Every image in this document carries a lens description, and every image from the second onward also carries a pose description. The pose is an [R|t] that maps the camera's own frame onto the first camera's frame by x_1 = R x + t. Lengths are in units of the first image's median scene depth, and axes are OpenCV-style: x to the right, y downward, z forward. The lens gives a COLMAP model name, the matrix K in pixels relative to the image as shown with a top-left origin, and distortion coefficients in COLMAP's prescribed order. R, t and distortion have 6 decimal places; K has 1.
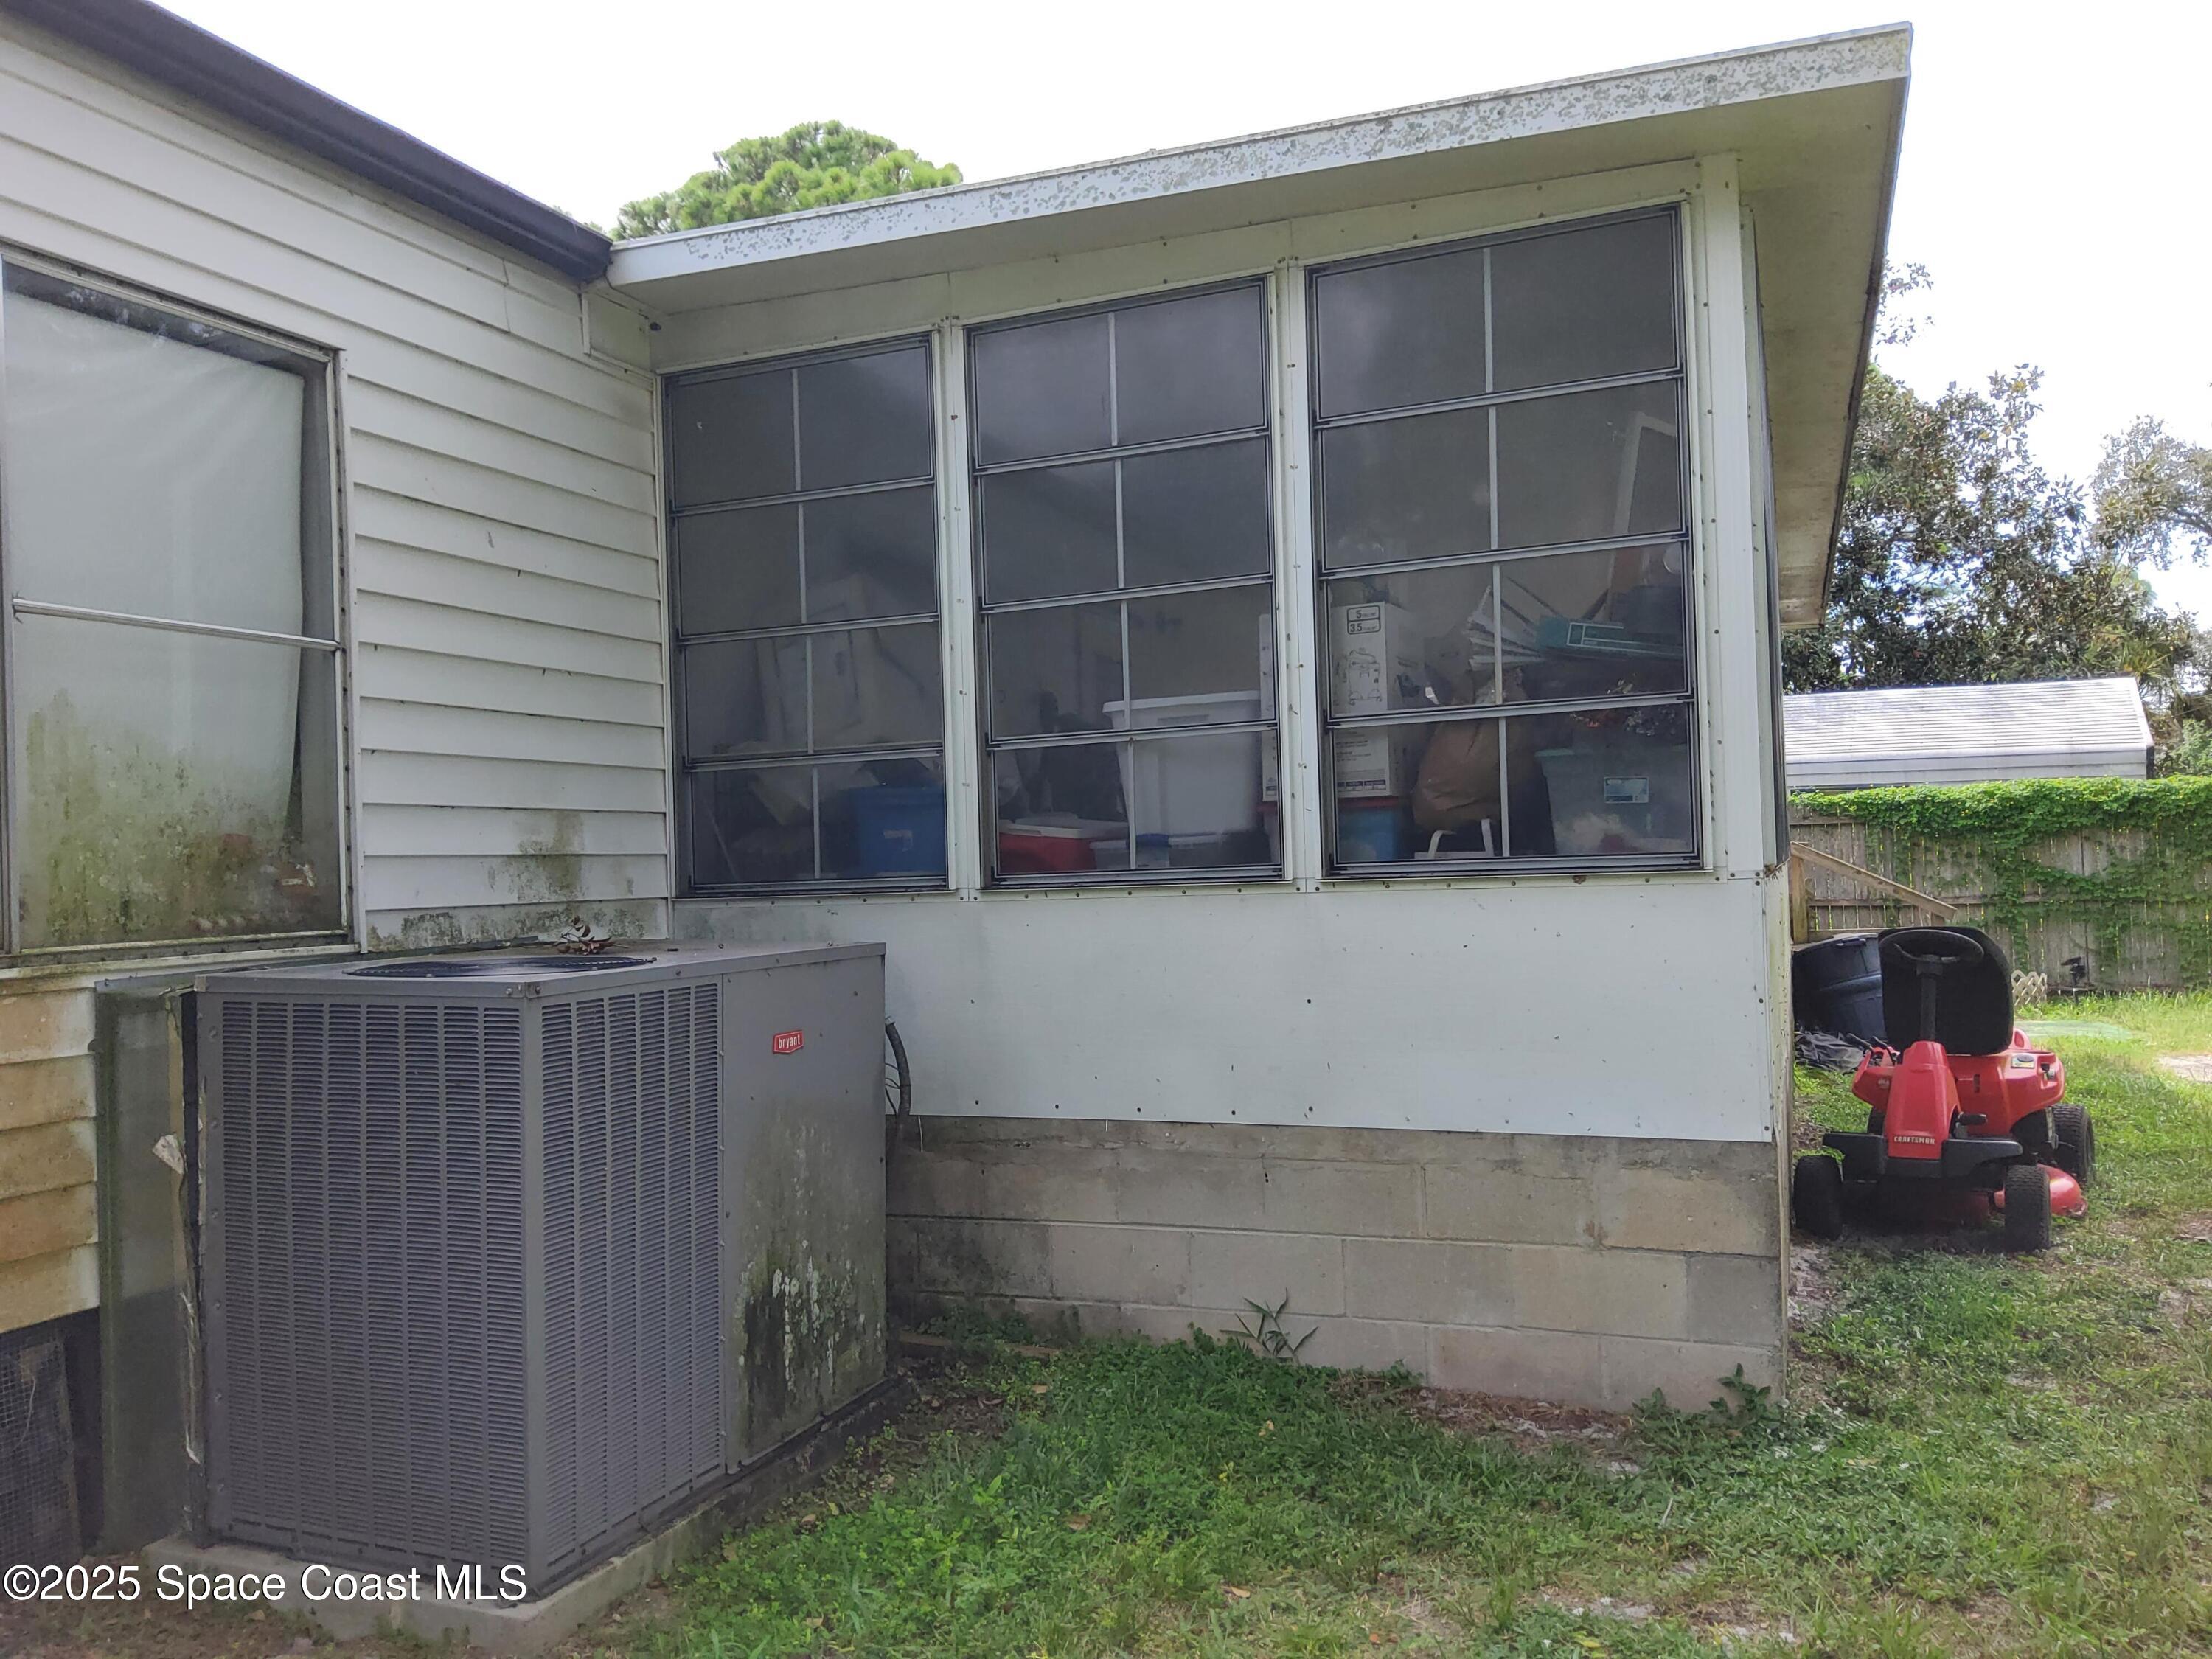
lens RADIAL K [[1701.1, 0, 1112.4], [0, 1701.1, 827.1], [0, 0, 1]] dist [0.036045, -0.071011]
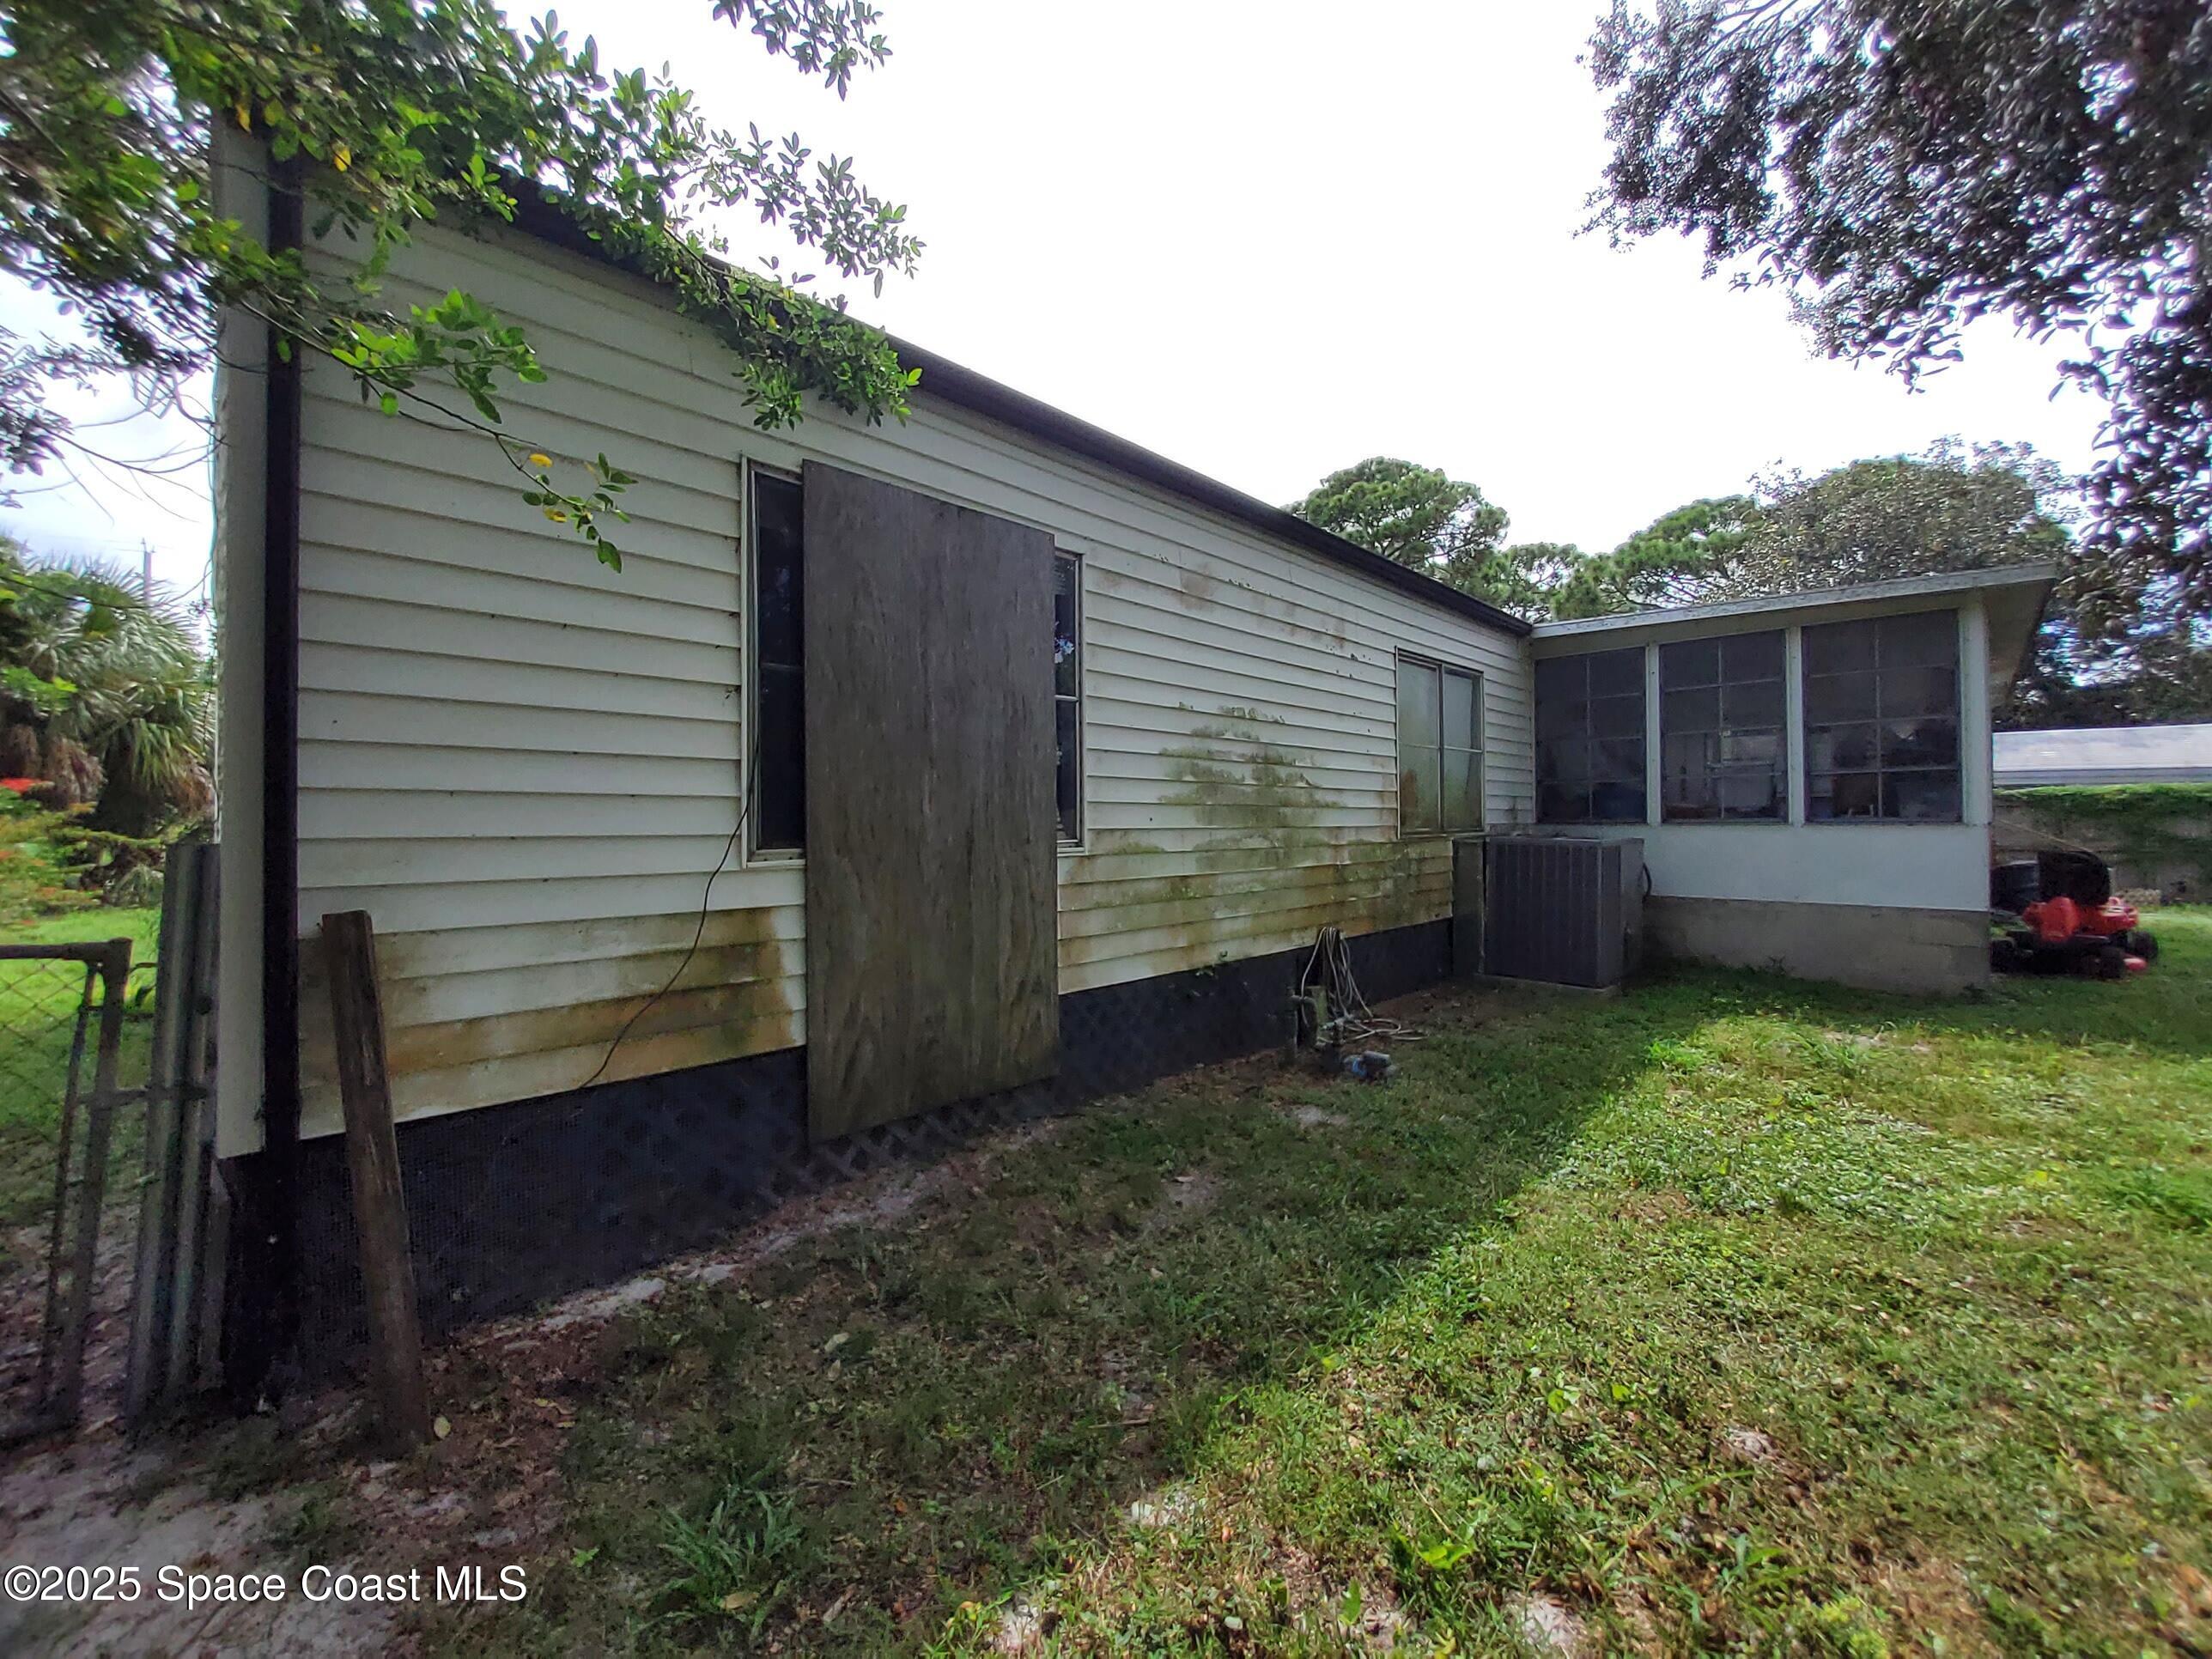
lens RADIAL K [[864.3, 0, 1087.5], [0, 864.3, 812.2], [0, 0, 1]] dist [-0.009142, -0.002172]
pose [[0.910908, 0.022210, -0.412012, -0.361676], [-0.014072, 0.999642, 0.022774, -0.005189], [0.412370, -0.014947, 0.910894, -0.838522]]
